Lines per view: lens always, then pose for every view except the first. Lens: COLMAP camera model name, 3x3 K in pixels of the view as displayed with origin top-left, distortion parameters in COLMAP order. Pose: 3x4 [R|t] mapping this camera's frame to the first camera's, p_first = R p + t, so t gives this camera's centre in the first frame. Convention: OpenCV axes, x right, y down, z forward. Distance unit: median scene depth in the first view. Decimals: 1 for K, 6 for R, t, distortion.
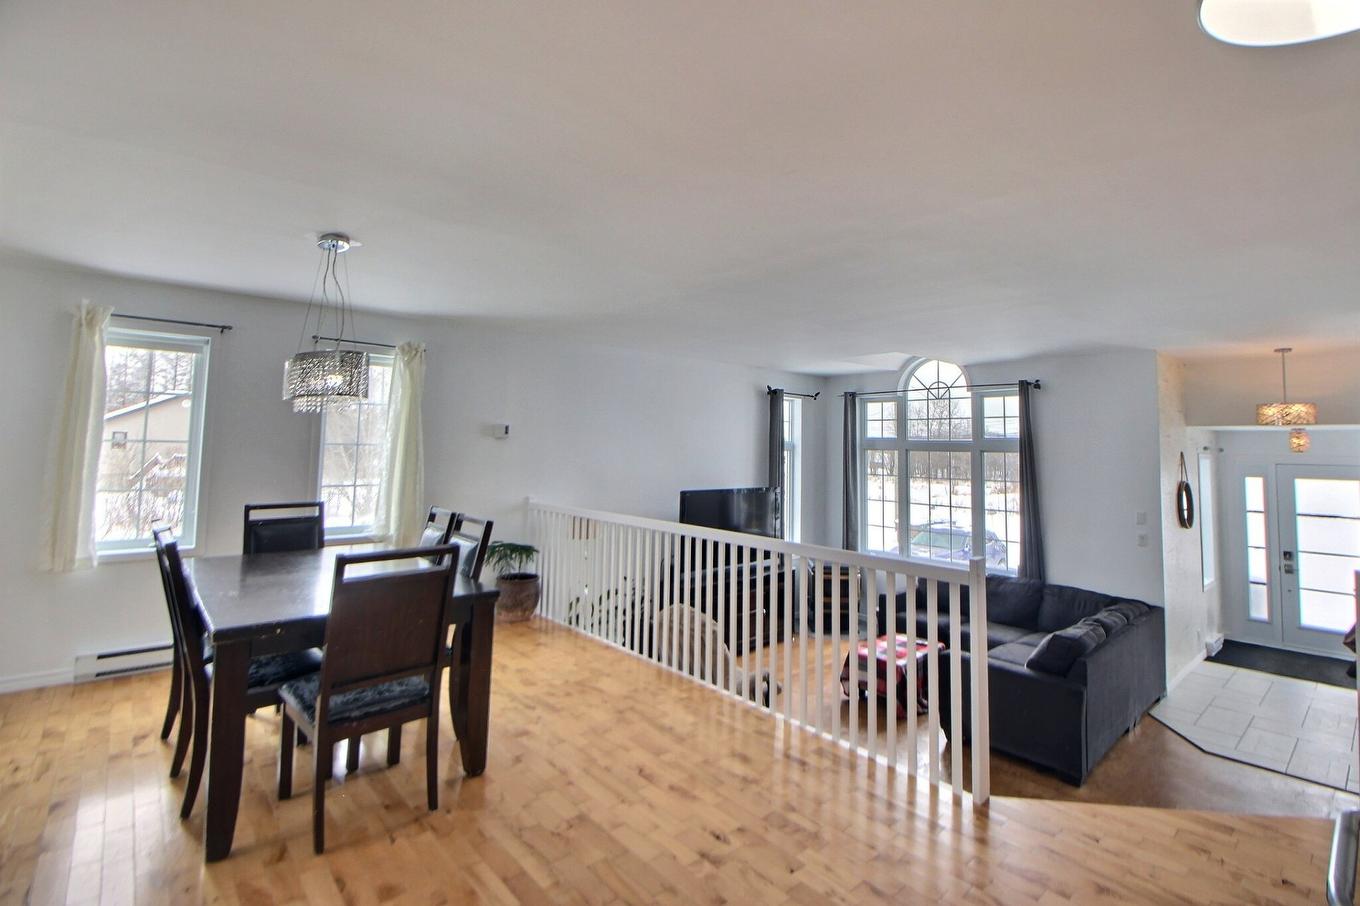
lens RADIAL K [[626.3, 0, 679.9], [0, 626.3, 451.2], [0, 0, 1]] dist [-0.000023, -0.000080]
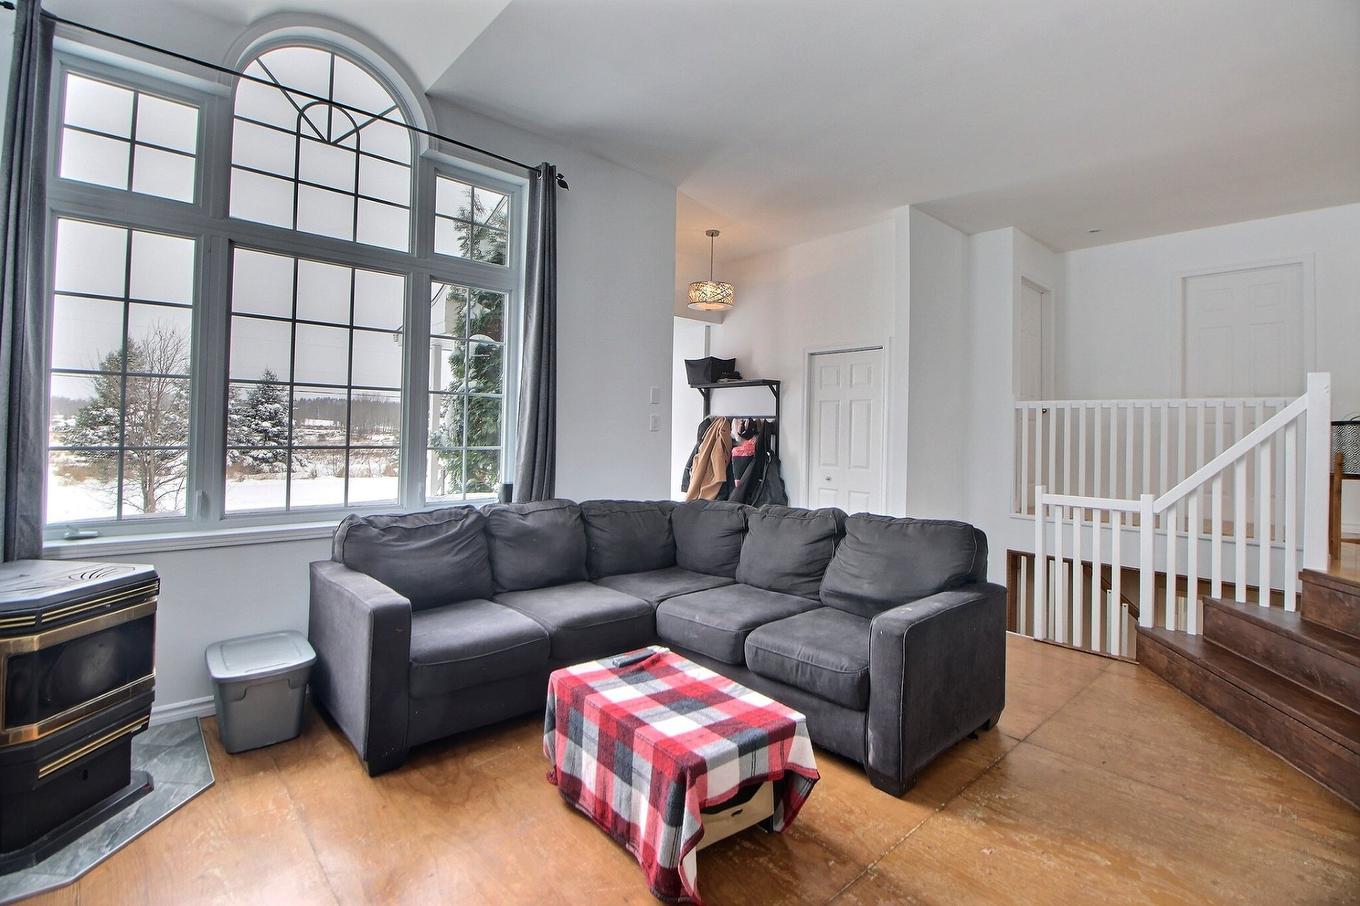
lens RADIAL K [[626.3, 0, 679.2], [0, 626.3, 451.3], [0, 0, 1]] dist [-0.000023, -0.000080]
pose [[-0.008181, -0.033636, 0.999401, -0.030104], [-0.002738, 0.999431, 0.033615, 0.111628], [-0.999963, -0.002462, -0.008269, 0.731665]]
